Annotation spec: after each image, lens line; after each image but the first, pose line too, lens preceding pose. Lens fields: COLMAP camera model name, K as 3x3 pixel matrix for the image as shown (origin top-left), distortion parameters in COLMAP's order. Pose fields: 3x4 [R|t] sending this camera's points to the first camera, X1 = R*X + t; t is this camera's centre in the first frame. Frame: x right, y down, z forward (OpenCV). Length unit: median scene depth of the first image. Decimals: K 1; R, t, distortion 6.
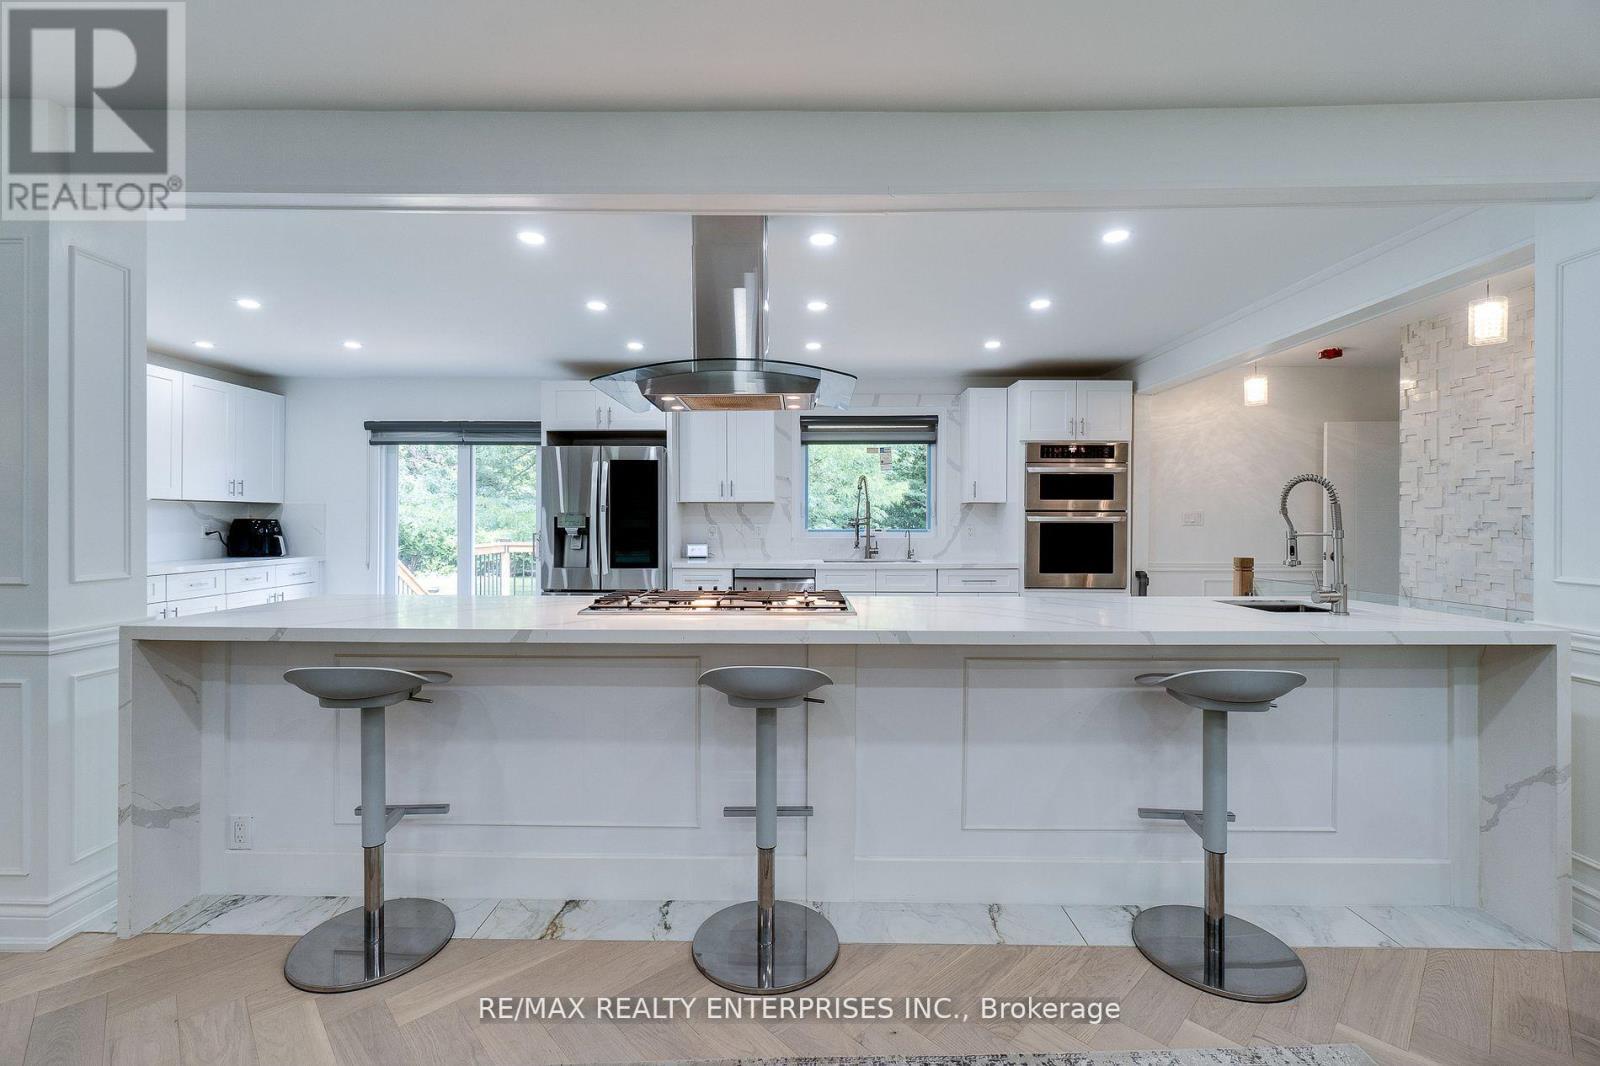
lens RADIAL K [[1743.9, 0, 793.0], [0, 1743.9, 537.1], [0, 0, 1]] dist [-0.034679, 0.000000]
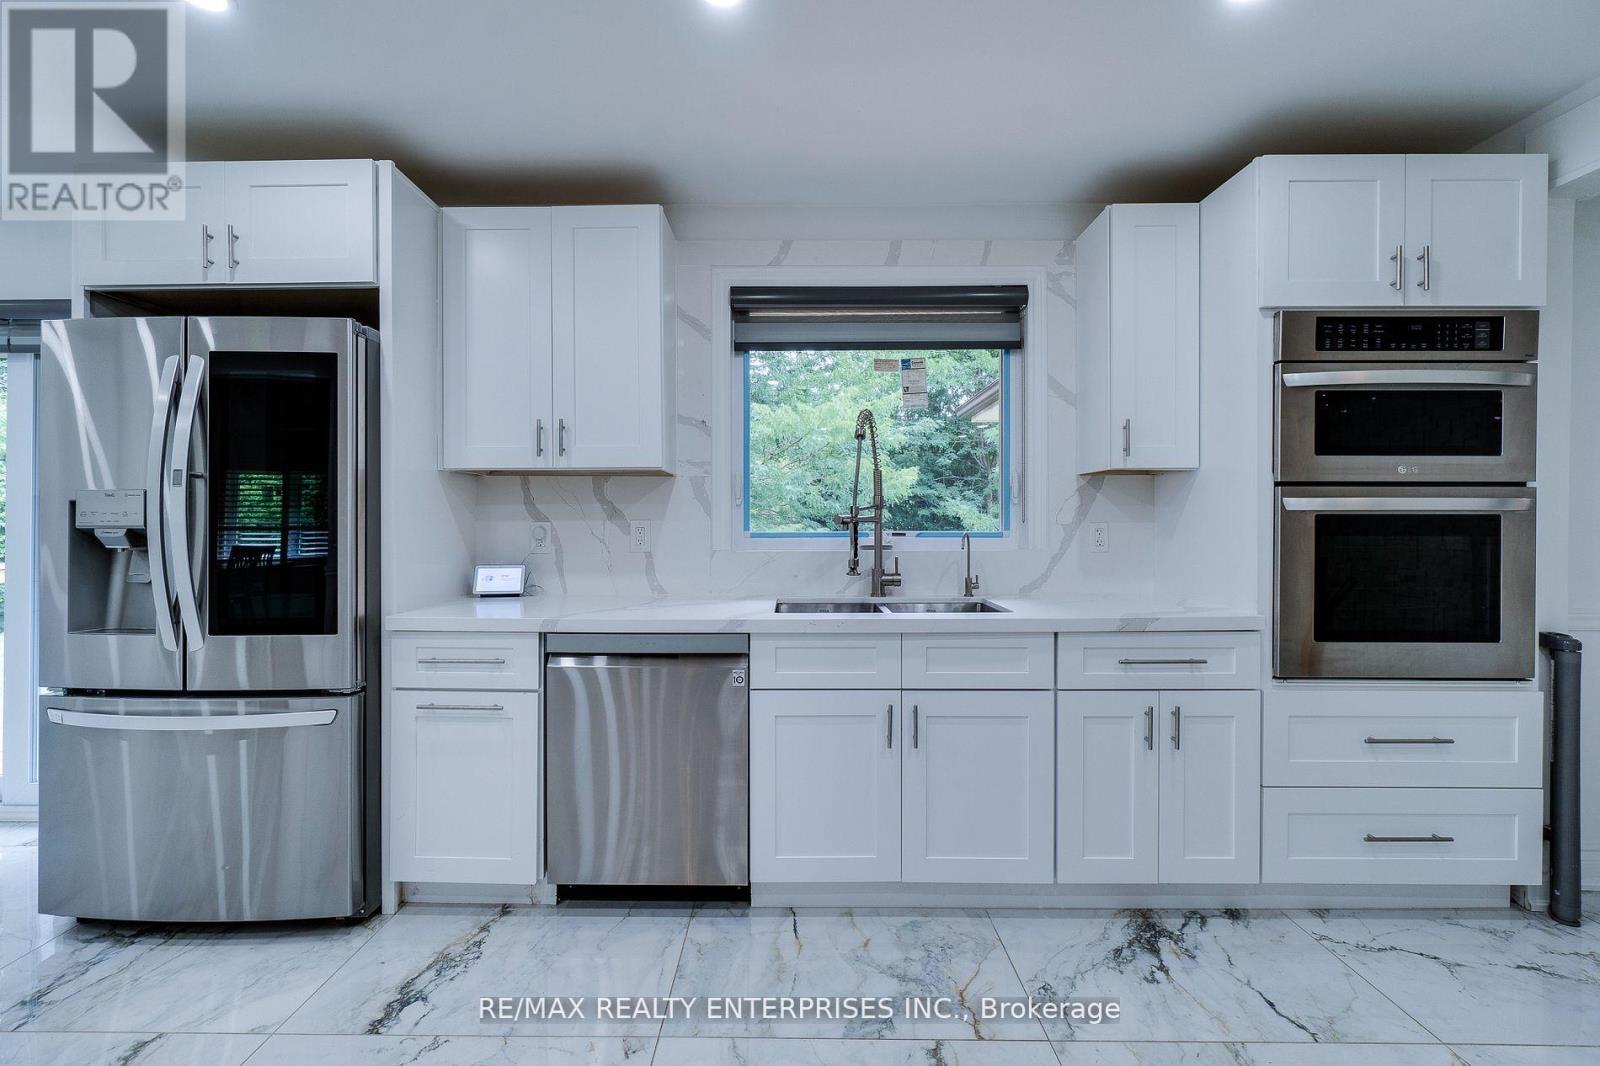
lens RADIAL K [[1743.9, 0, 805.6], [0, 1743.9, 524.5], [0, 0, 1]] dist [-0.034679, 0.000000]
pose [[0.999985, -0.002372, 0.005008, 0.022834], [0.002409, 0.999971, -0.007256, -0.003093], [-0.004990, 0.007268, 0.999961, 0.569184]]
